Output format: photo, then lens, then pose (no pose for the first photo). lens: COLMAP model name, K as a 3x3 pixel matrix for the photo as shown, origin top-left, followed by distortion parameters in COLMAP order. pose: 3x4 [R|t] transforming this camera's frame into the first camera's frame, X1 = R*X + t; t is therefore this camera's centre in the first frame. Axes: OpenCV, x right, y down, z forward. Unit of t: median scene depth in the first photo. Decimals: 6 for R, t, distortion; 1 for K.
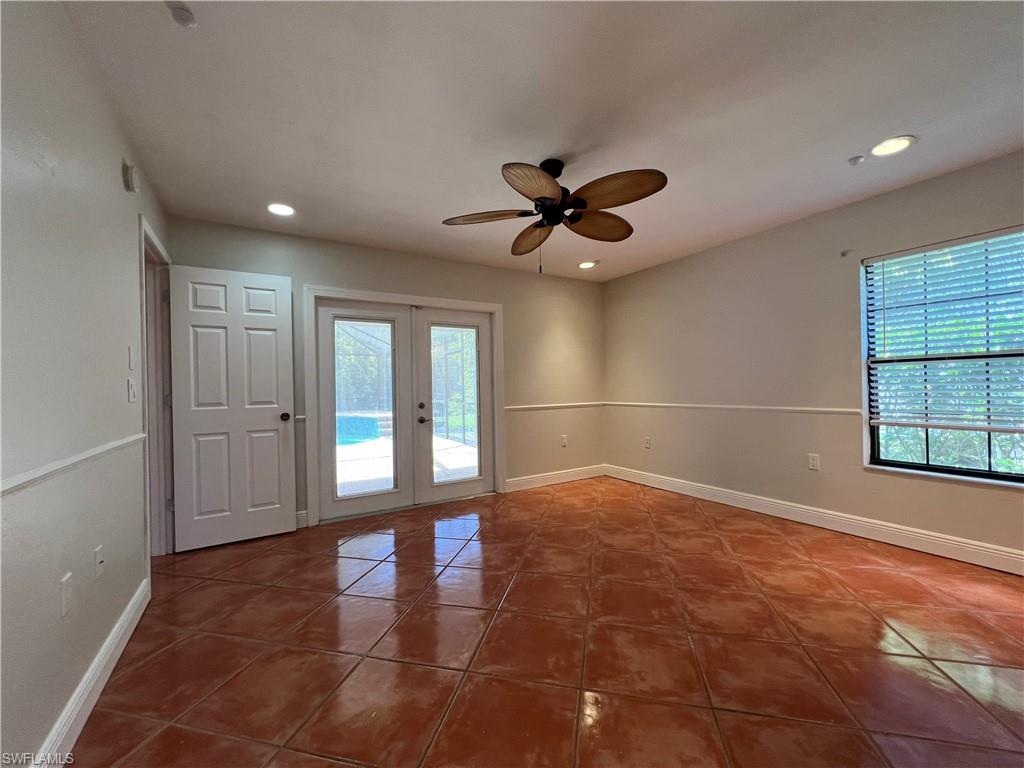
lens RADIAL K [[410.1, 0, 511.2], [0, 410.1, 385.2], [0, 0, 1]] dist [0.000004, -0.000023]
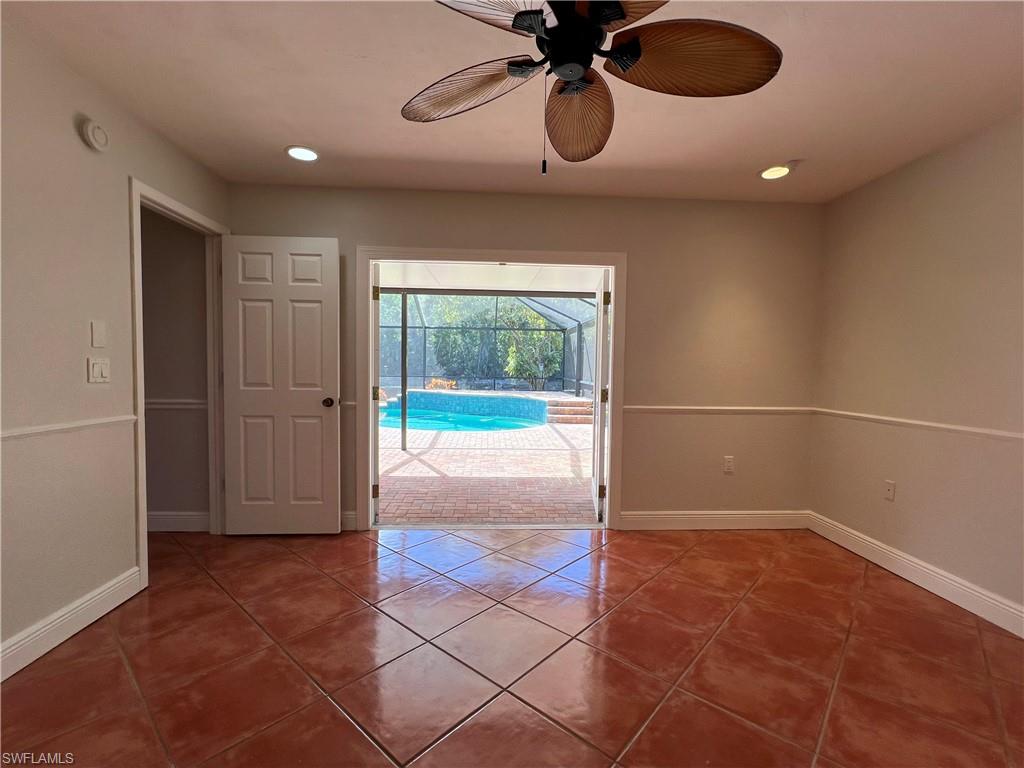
lens RADIAL K [[457.3, 0, 512.4], [0, 457.3, 386.4], [0, 0, 1]] dist [-0.000660, -0.000338]
pose [[0.879927, 0.055259, -0.471884, 0.249219], [-0.031374, 0.997803, 0.058342, -0.025499], [0.474072, -0.036532, 0.879728, 0.341488]]
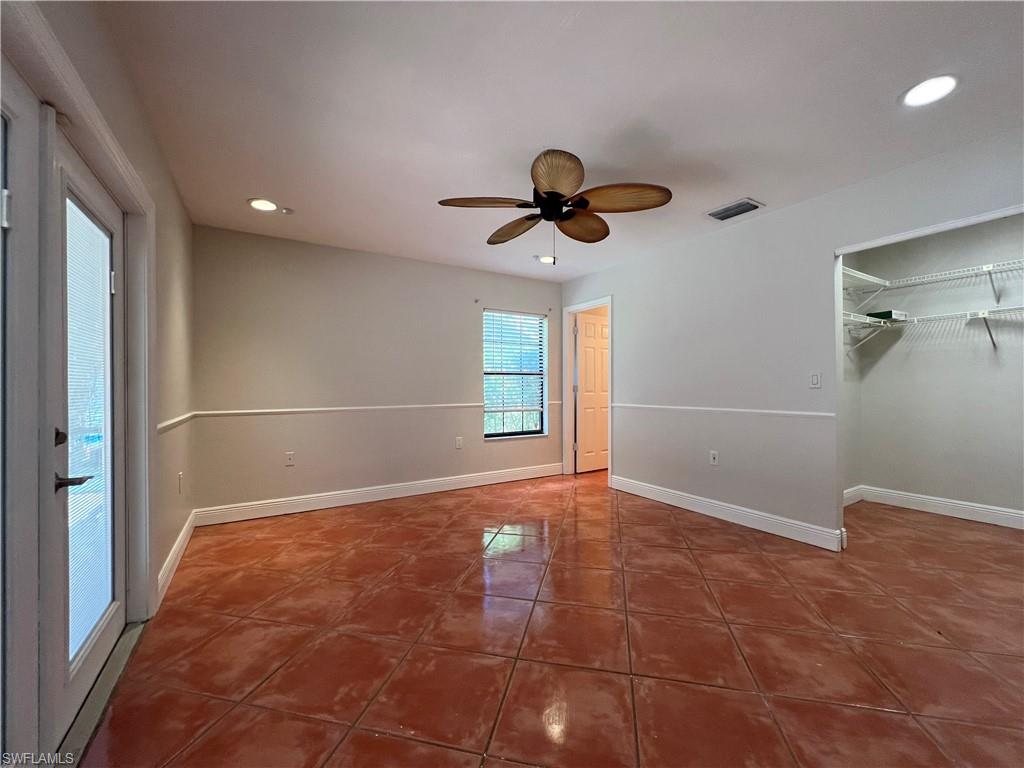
lens RADIAL K [[410.1, 0, 513.3], [0, 410.1, 388.1], [0, 0, 1]] dist [0.000004, -0.000023]
pose [[-0.001870, 0.017083, 0.999852, -0.666876], [-0.000592, 0.999854, -0.017085, 0.024932], [-0.999998, -0.000624, -0.001859, 0.832960]]
